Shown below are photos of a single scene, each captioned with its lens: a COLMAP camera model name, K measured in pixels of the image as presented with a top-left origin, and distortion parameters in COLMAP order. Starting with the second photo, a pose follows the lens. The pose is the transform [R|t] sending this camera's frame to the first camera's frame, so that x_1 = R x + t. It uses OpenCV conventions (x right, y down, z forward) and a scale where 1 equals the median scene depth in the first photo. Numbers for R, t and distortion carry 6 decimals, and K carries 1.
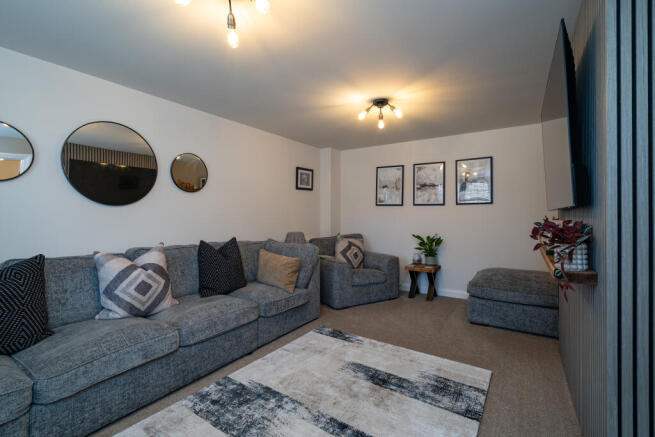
lens RADIAL K [[297.3, 0, 320.9], [0, 297.3, 213.7], [0, 0, 1]] dist [-0.006605, 0.002061]
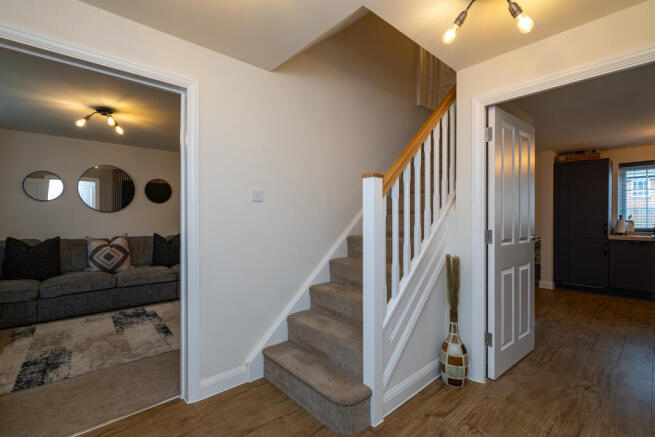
lens RADIAL K [[297.3, 0, 328.7], [0, 297.3, 212.0], [0, 0, 1]] dist [-0.006605, 0.002061]
pose [[0.966442, -0.004002, -0.256852, 1.273100], [-0.000348, 0.999857, -0.016887, -0.002542], [0.256883, 0.016410, 0.966303, -0.475841]]
